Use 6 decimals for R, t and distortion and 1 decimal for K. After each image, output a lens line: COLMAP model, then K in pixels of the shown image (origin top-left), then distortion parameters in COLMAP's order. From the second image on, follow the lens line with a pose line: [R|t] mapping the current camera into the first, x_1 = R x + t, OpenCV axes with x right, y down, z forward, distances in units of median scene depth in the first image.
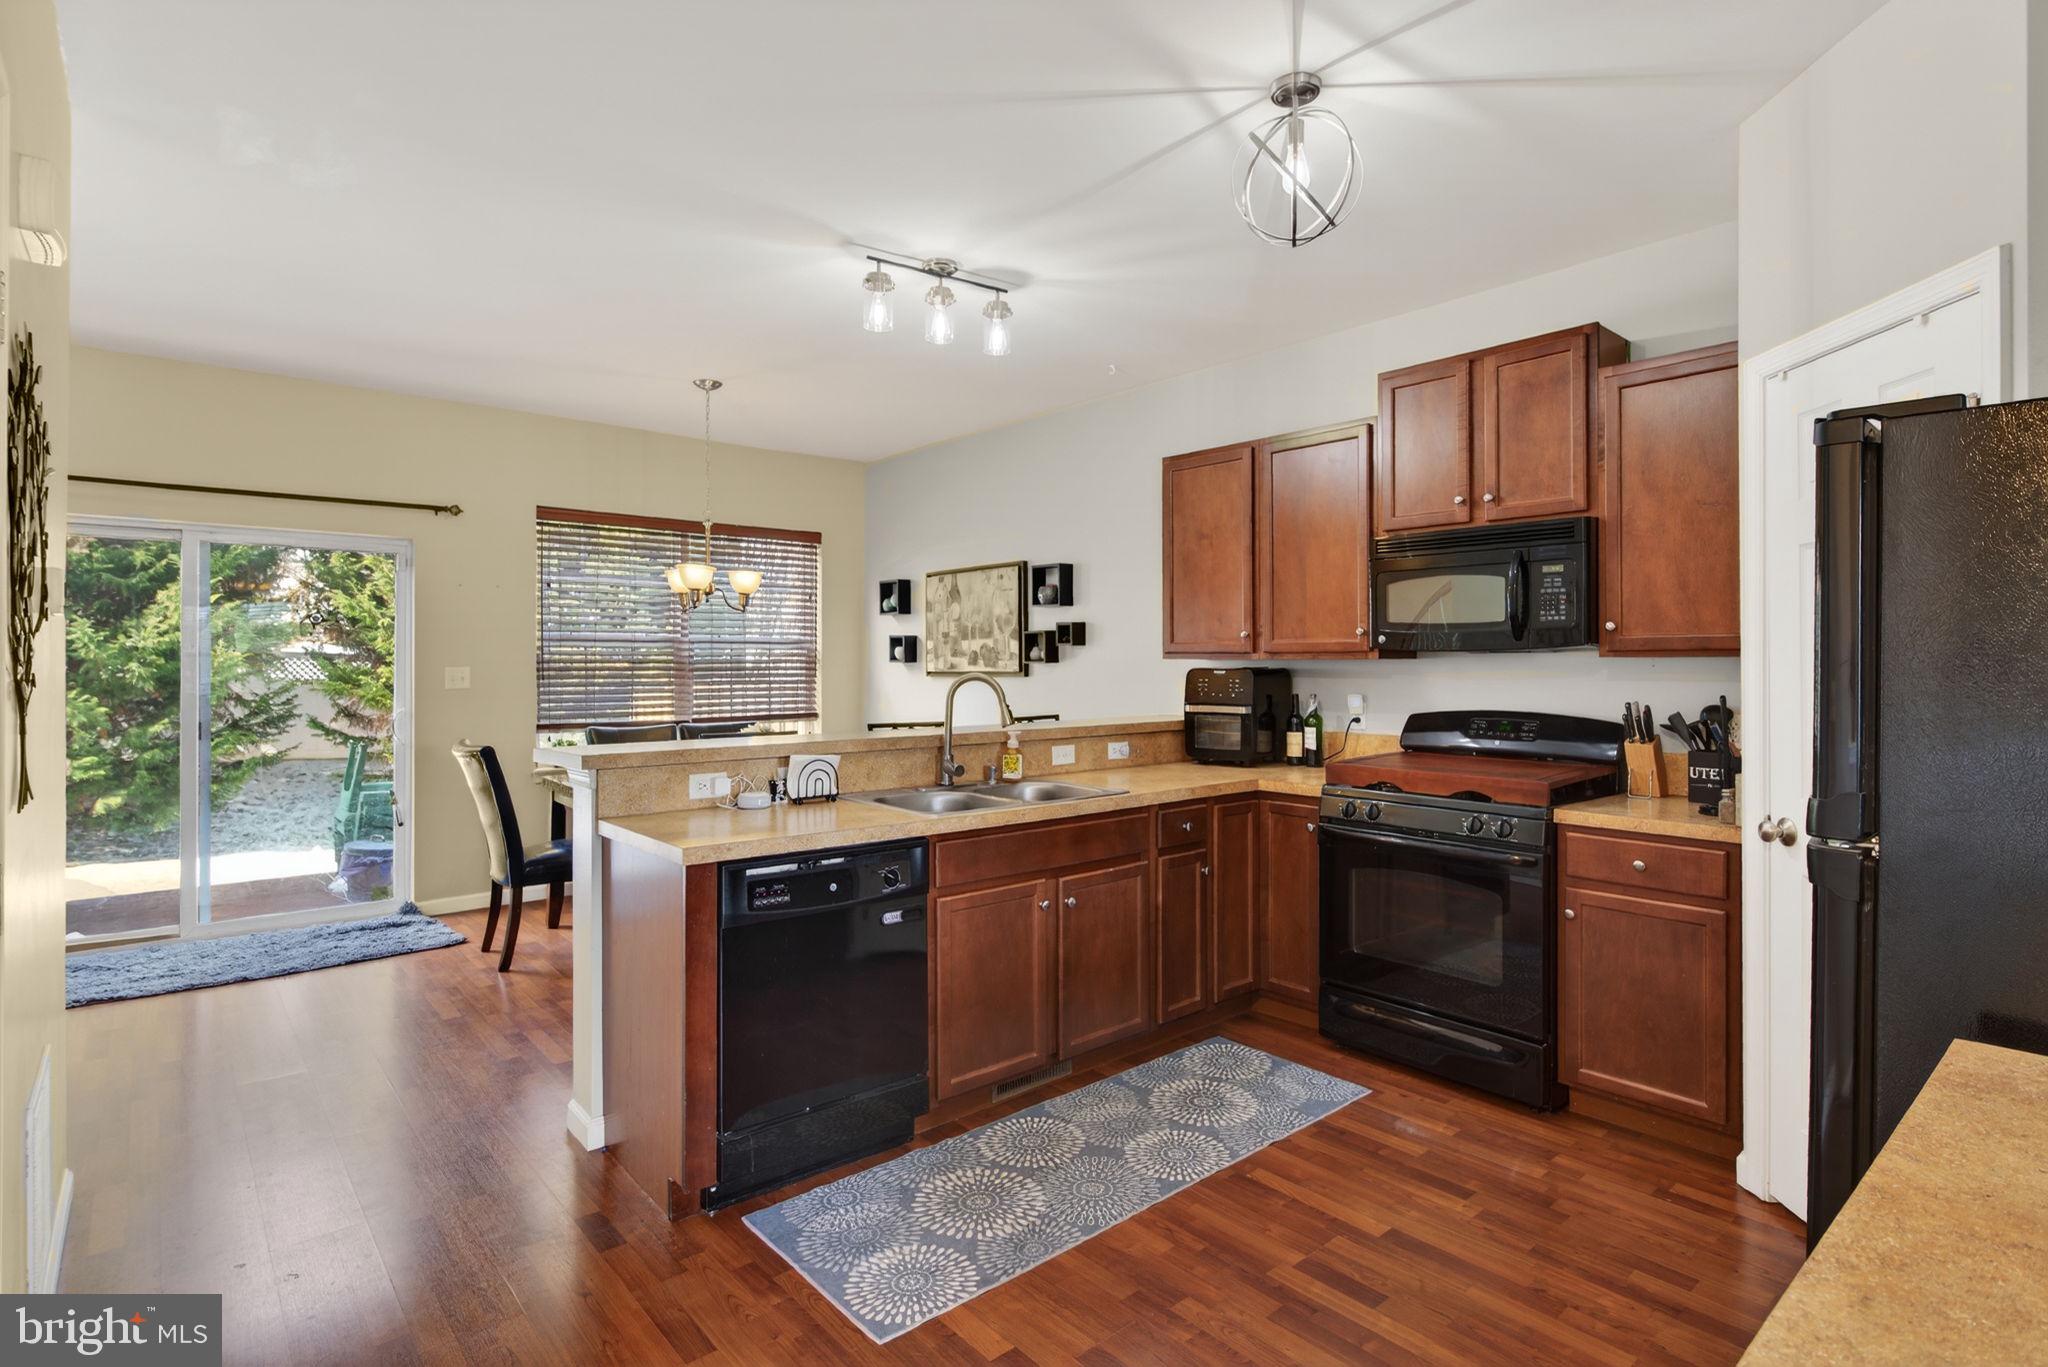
lens RADIAL K [[998.5, 0, 1028.0], [0, 998.5, 665.2], [0, 0, 1]] dist [0.001544, 0.000139]
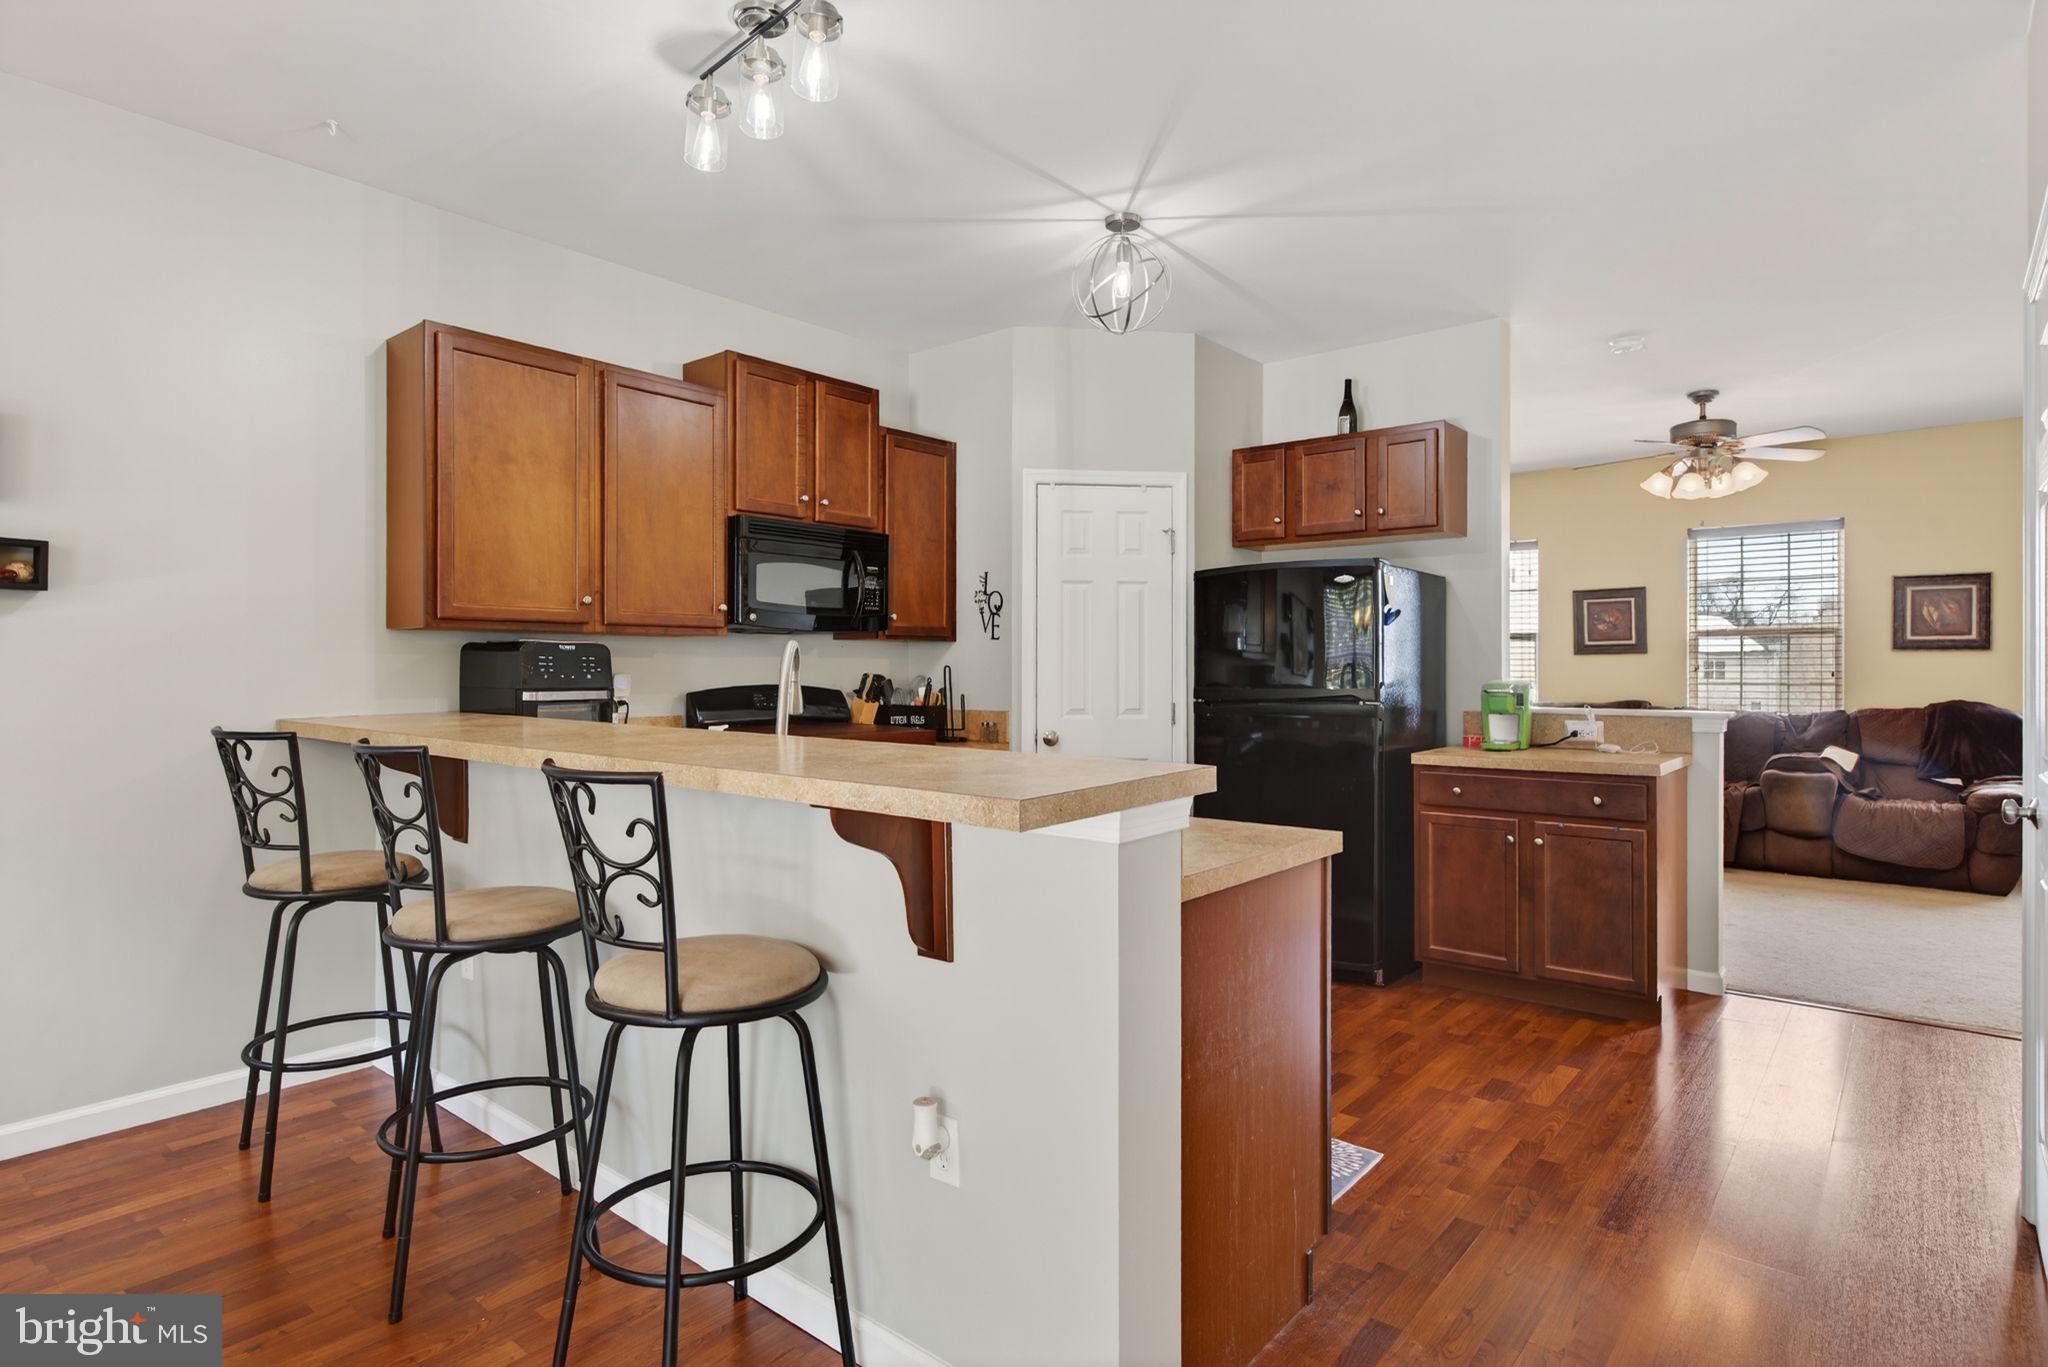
lens RADIAL K [[1094.3, 0, 1025.8], [0, 1094.3, 671.8], [0, 0, 1]] dist [0.001035, 0.000168]
pose [[-0.172807, -0.005785, 0.984939, -0.900766], [0.000287, 0.999982, 0.005924, 0.026943], [-0.984956, 0.001307, -0.172802, 1.045710]]
